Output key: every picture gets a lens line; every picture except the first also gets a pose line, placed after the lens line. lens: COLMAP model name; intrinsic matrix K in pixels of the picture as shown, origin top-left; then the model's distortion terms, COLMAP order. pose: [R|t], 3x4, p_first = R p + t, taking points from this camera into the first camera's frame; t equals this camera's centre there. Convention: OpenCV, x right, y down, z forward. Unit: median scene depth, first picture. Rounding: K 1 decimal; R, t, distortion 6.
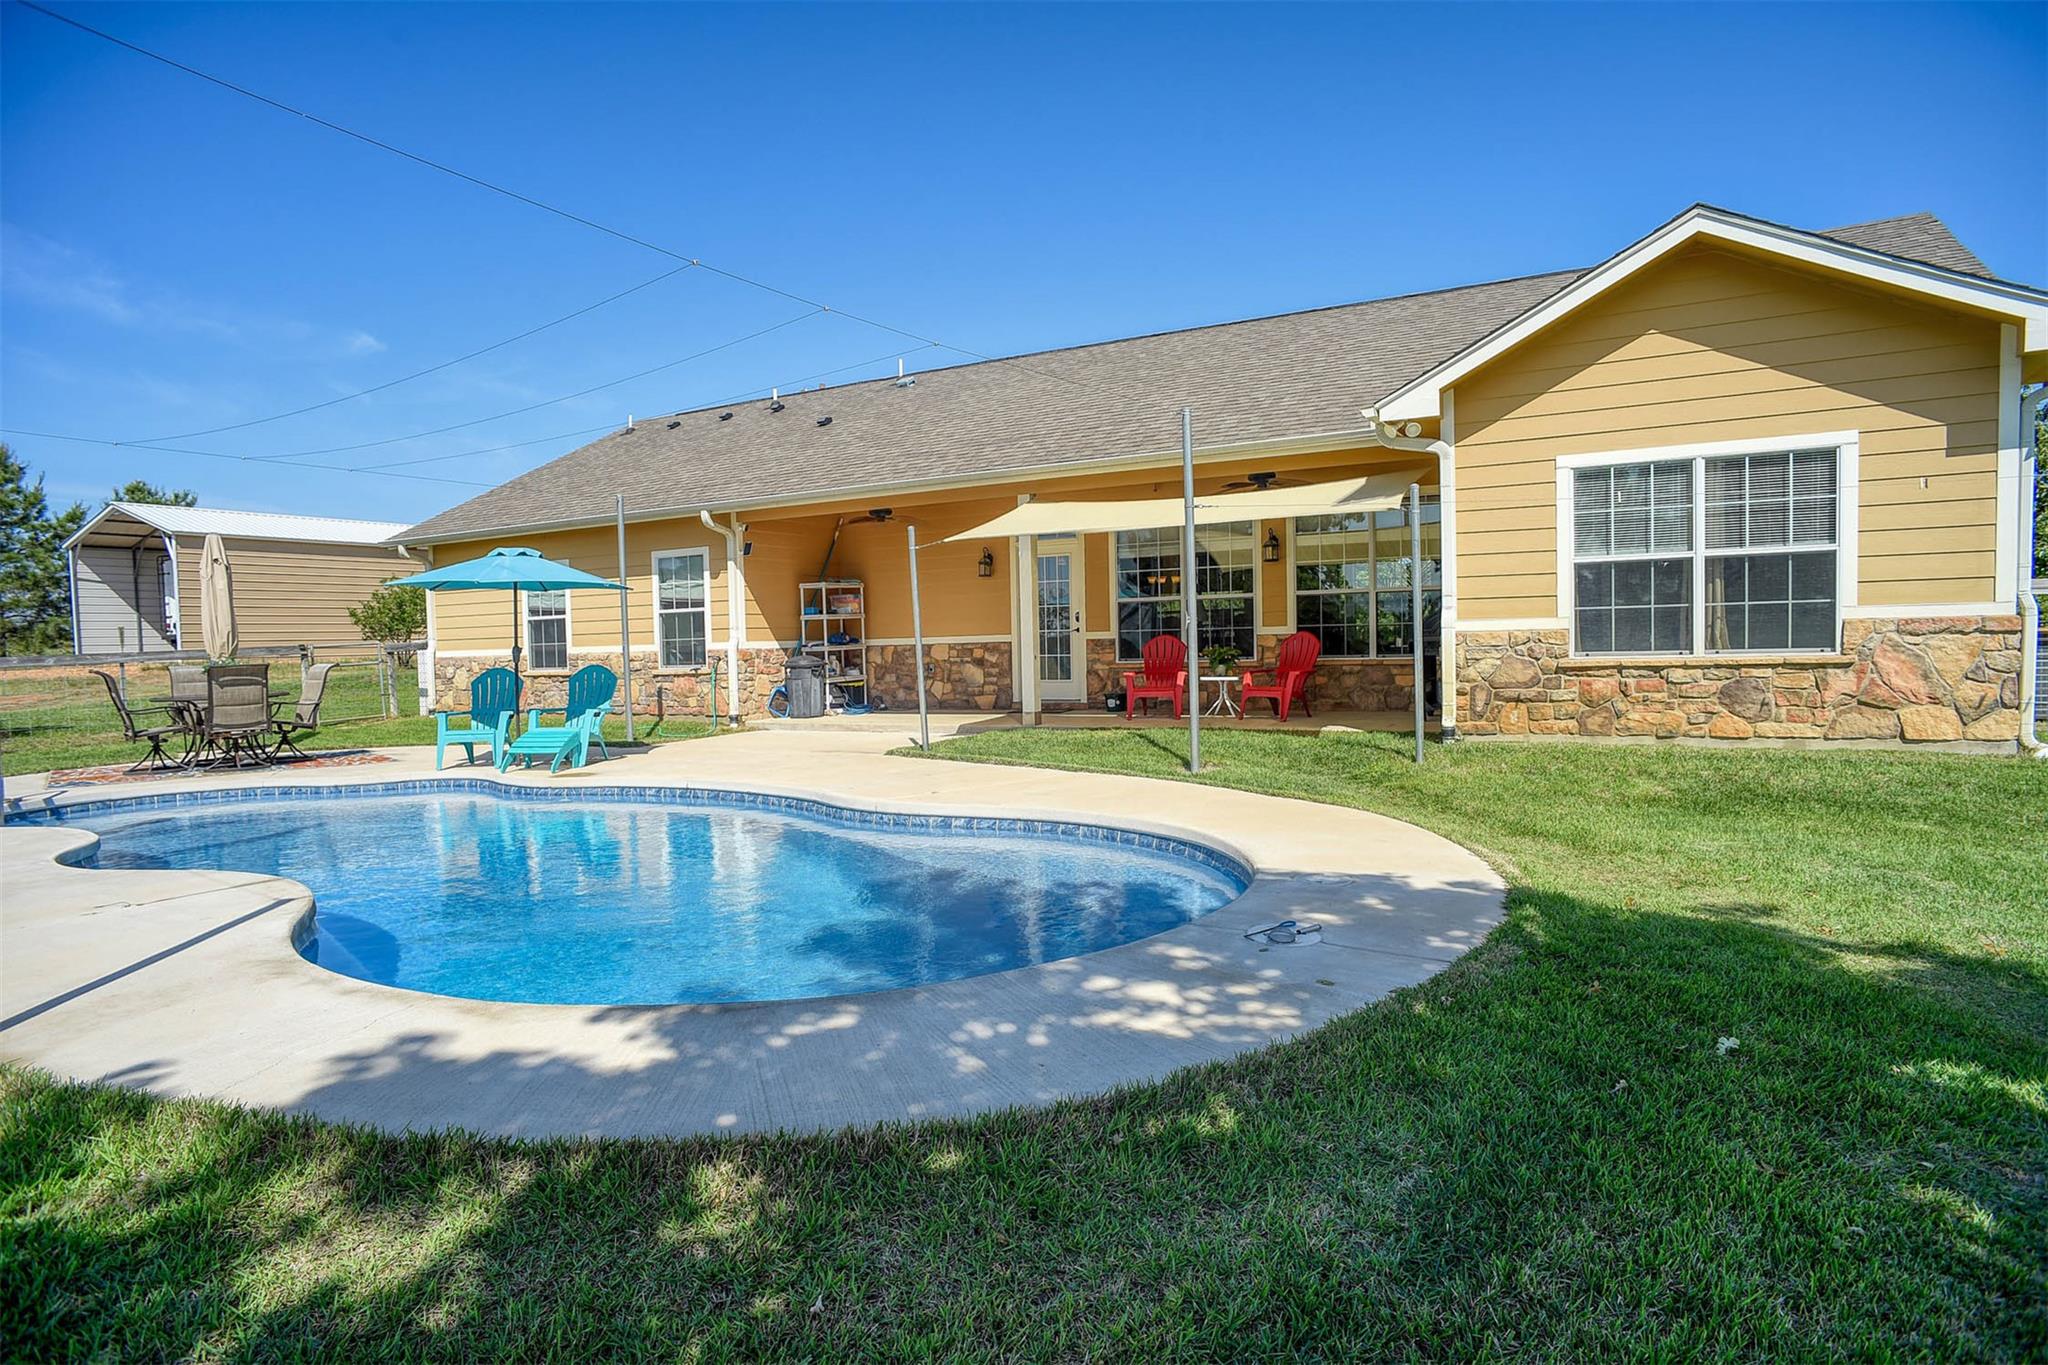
lens RADIAL K [[1180.4, 0, 1028.6], [0, 1180.4, 689.2], [0, 0, 1]] dist [-0.084438, 0.064143]
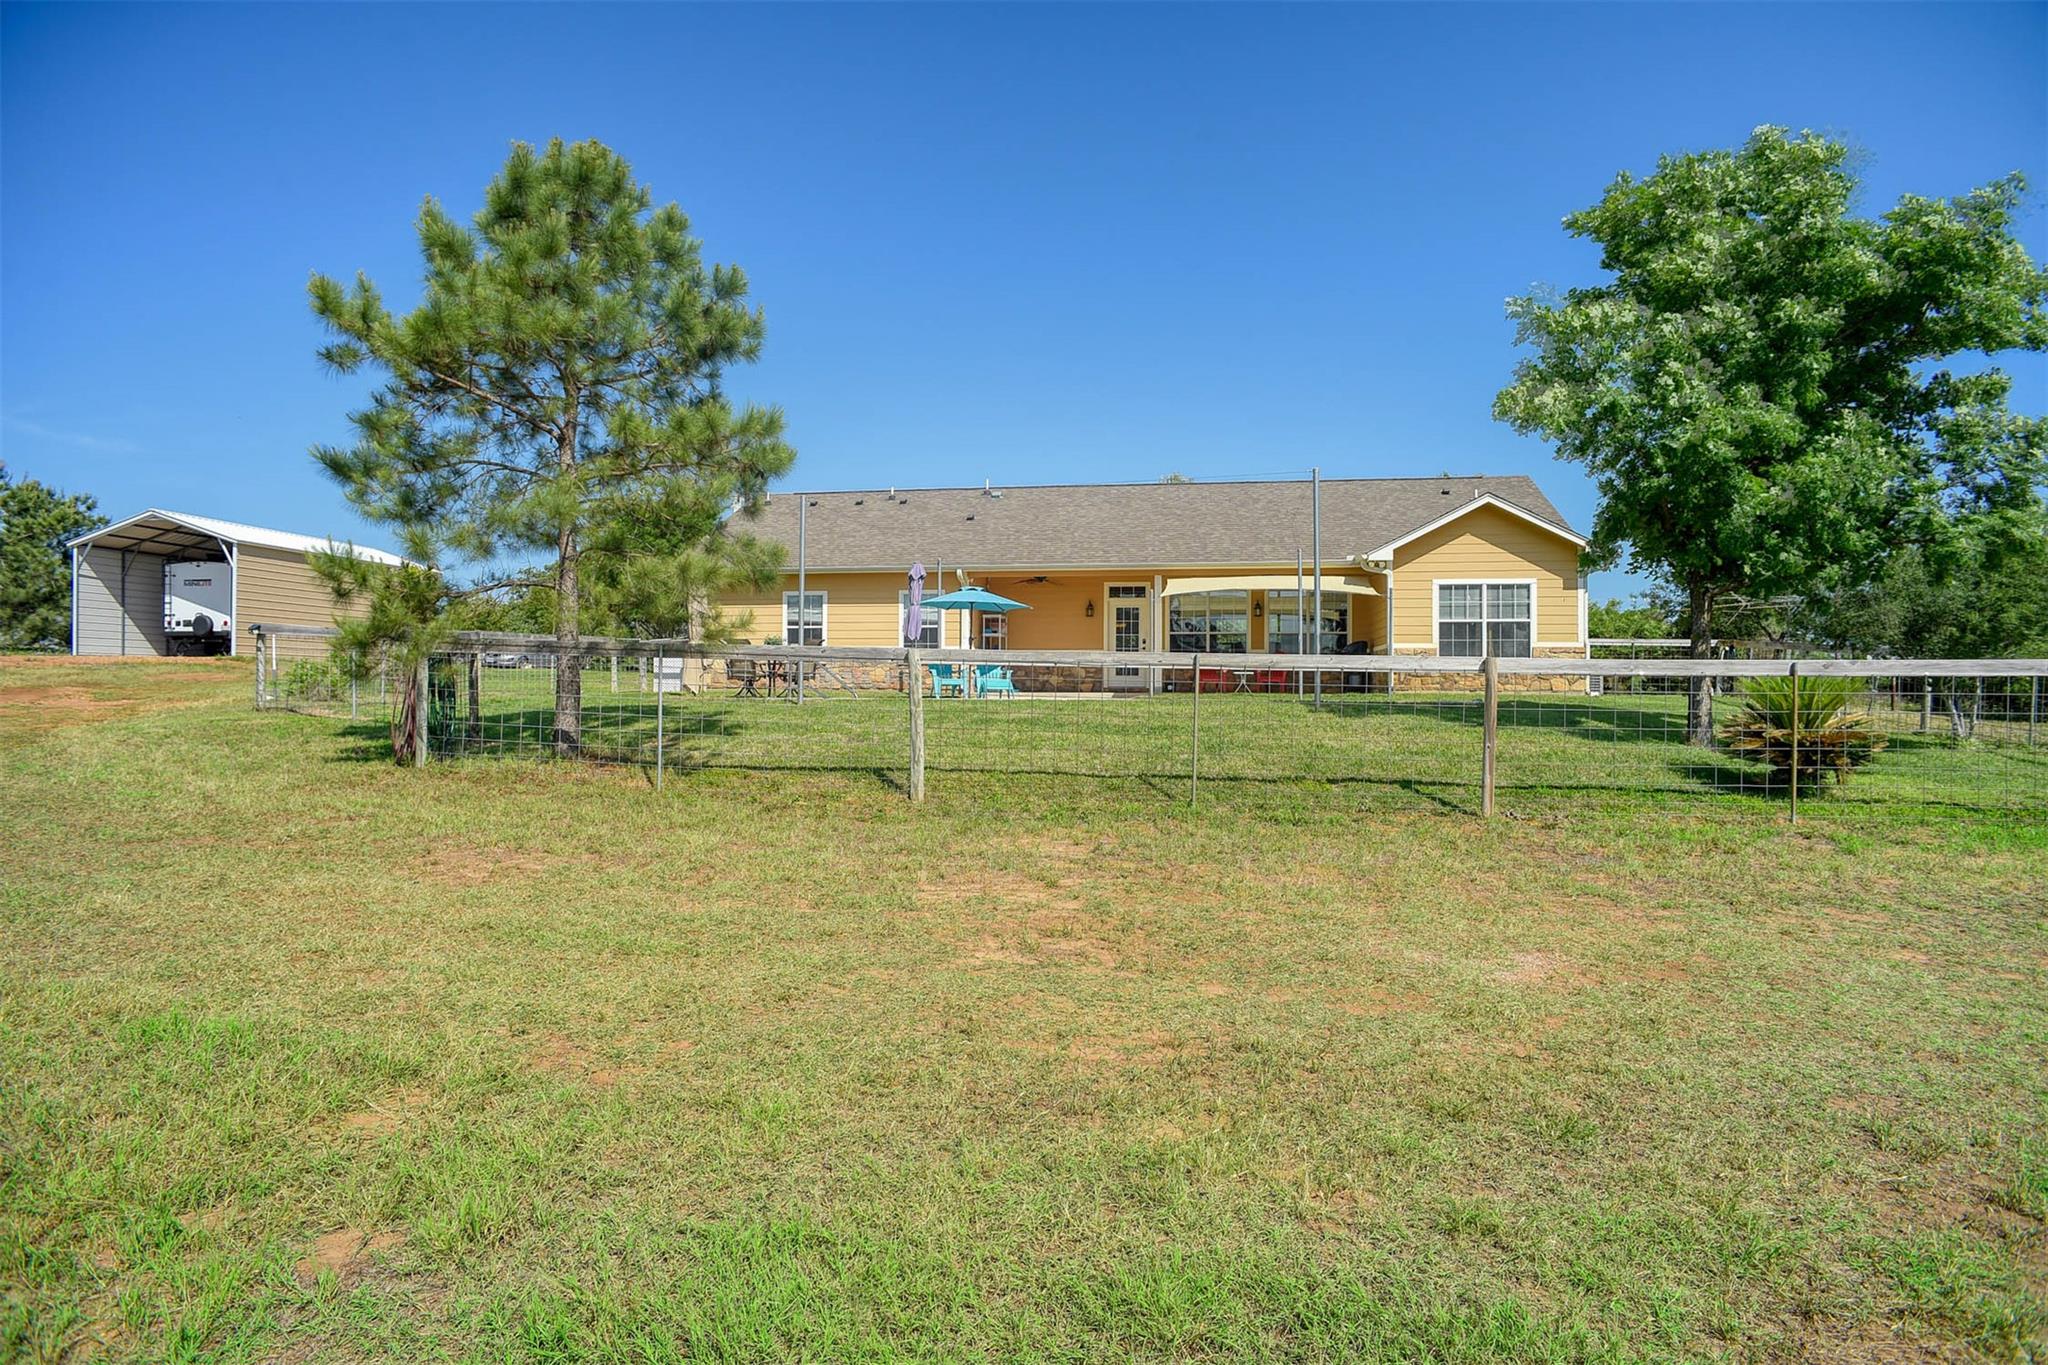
lens RADIAL K [[1180.4, 0, 1028.6], [0, 1180.4, 689.2], [0, 0, 1]] dist [-0.084438, 0.064143]
pose [[0.939095, 0.032753, 0.342093, -1.220852], [-0.015551, 0.998478, -0.052907, 0.184072], [-0.343306, 0.044365, 0.938175, -1.060418]]
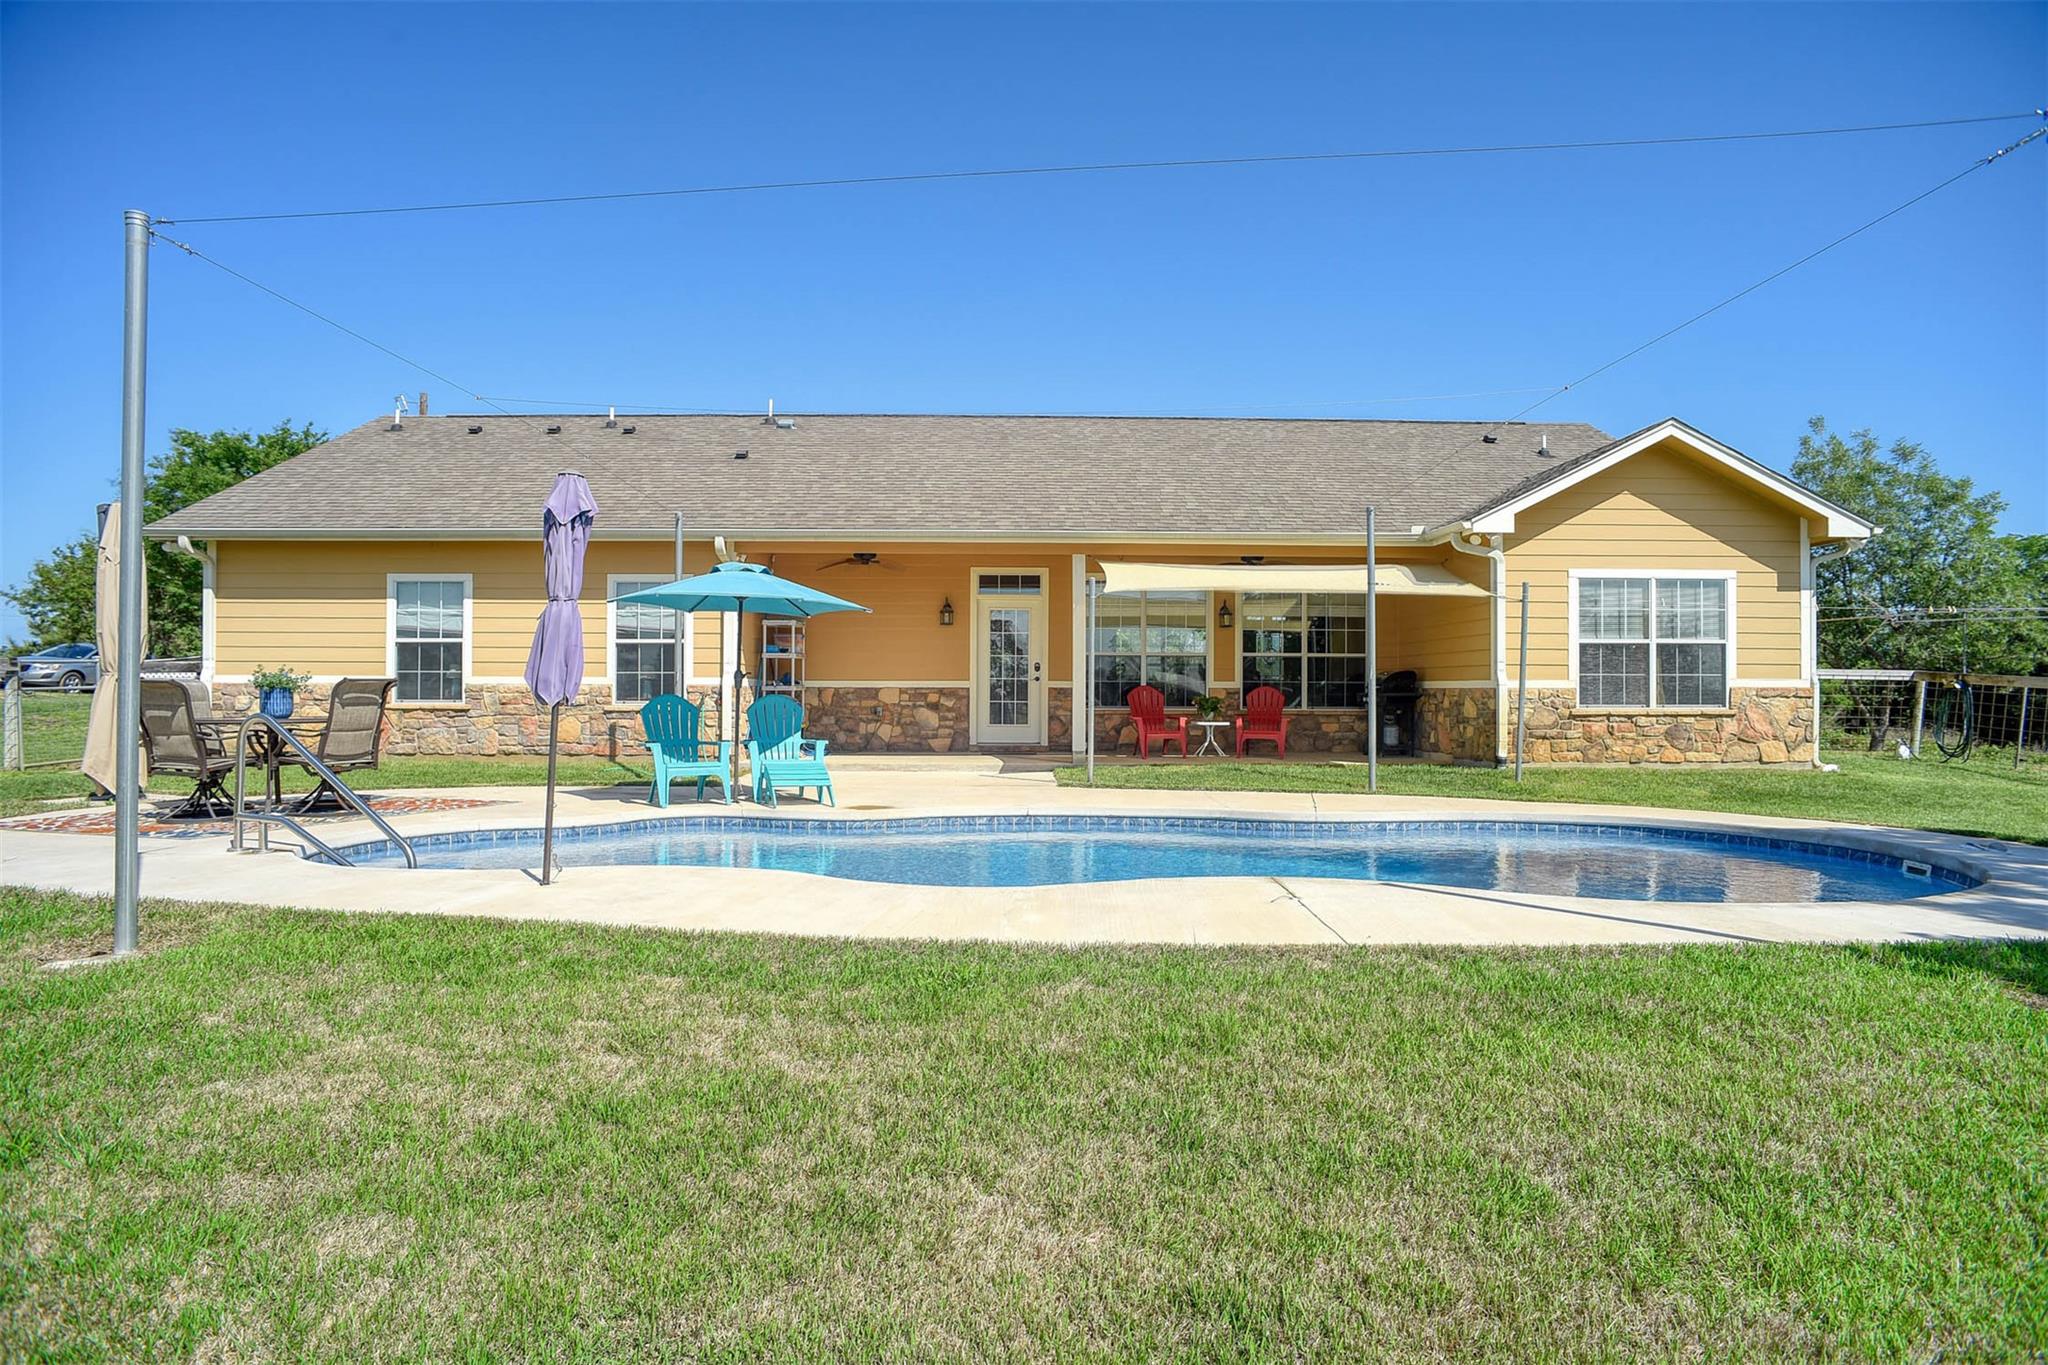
lens RADIAL K [[1180.4, 0, 1028.6], [0, 1180.4, 689.2], [0, 0, 1]] dist [-0.084438, 0.064143]
pose [[0.859616, 0.033450, 0.509845, -0.851321], [-0.005480, 0.998401, -0.056263, 0.033969], [-0.510912, 0.045571, 0.858425, 0.108781]]
